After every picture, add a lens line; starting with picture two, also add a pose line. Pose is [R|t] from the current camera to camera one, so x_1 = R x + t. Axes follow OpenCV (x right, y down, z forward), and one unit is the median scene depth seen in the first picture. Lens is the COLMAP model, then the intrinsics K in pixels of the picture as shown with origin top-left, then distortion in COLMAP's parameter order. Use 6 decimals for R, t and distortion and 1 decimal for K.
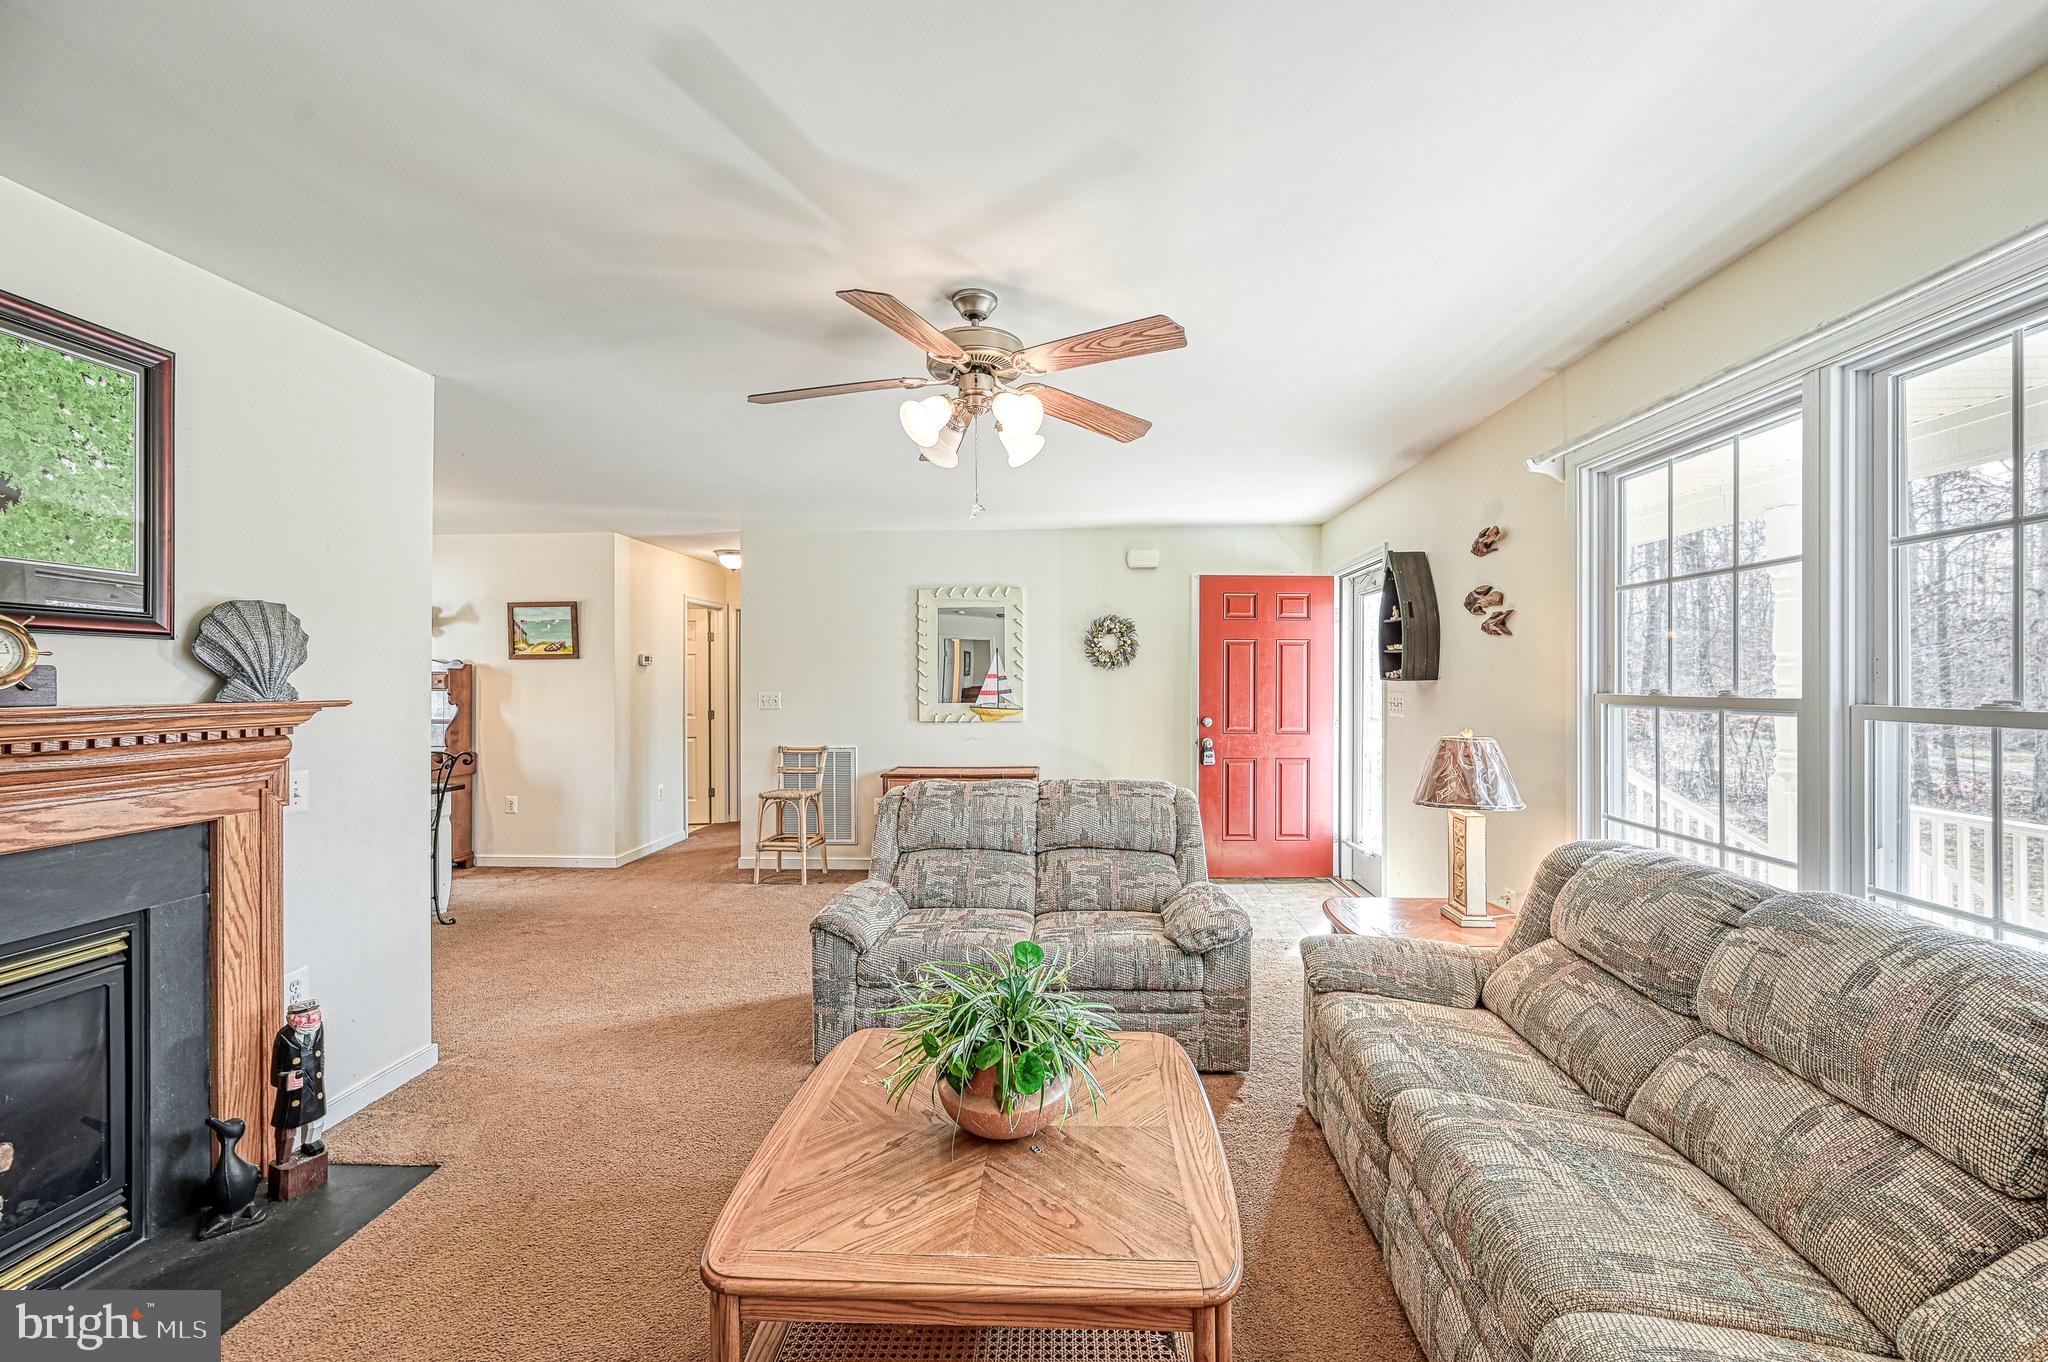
lens RADIAL K [[816.4, 0, 1040.4], [0, 816.4, 681.6], [0, 0, 1]] dist [-0.000966, 0.000656]
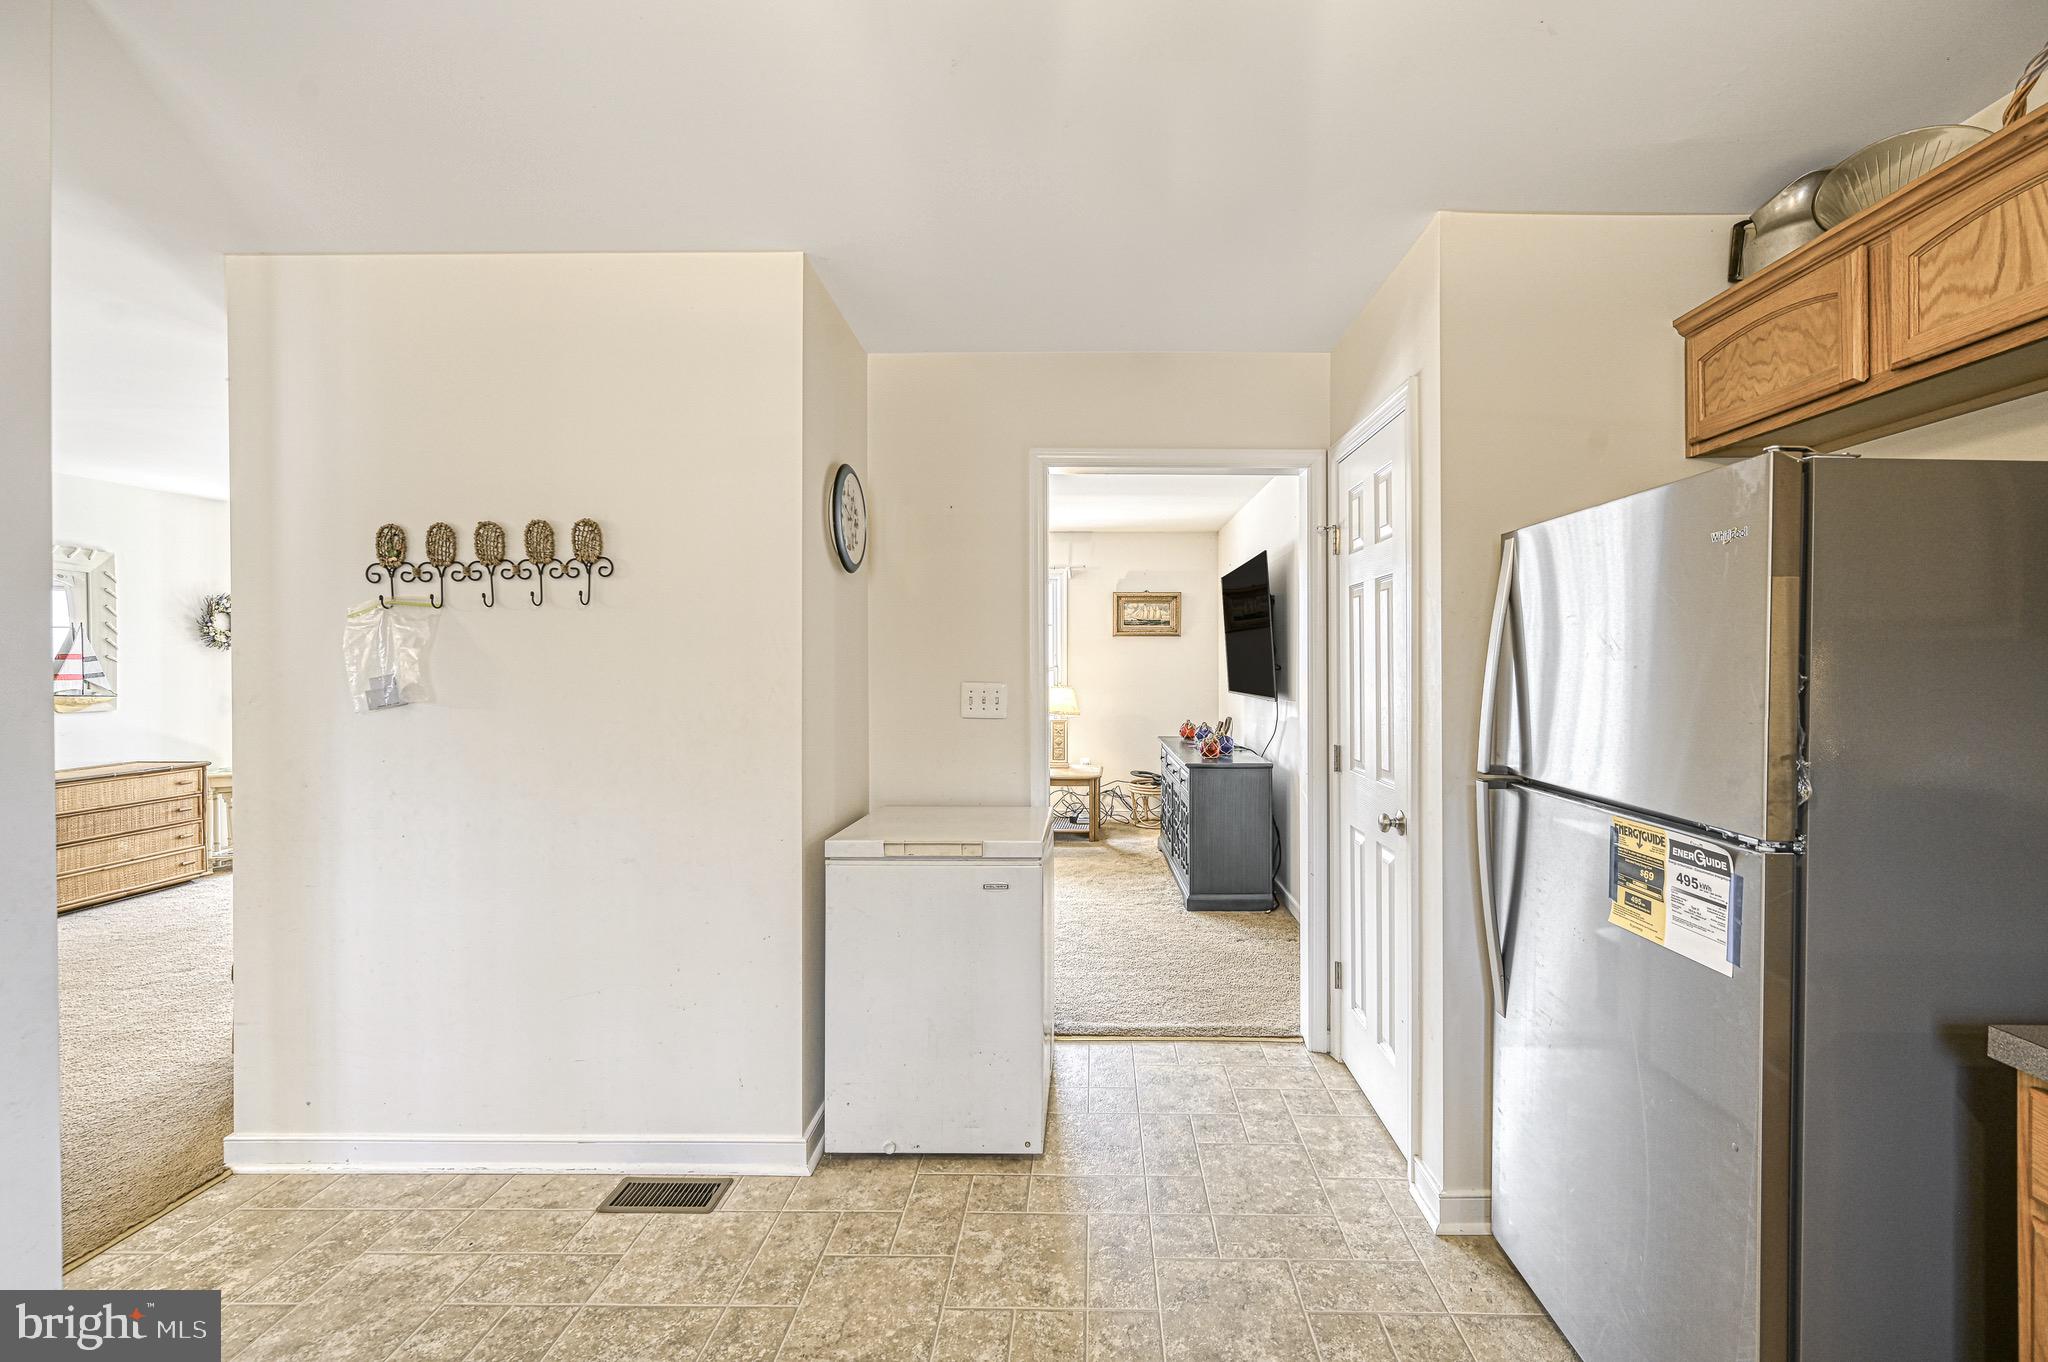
lens RADIAL K [[816.4, 0, 1045.5], [0, 816.4, 676.2], [0, 0, 1]] dist [-0.000966, 0.000656]
pose [[-0.008303, -0.010267, 0.999913, -1.505699], [0.004630, 0.999936, 0.010305, 0.015755], [-0.999955, 0.004715, -0.008255, 0.077214]]
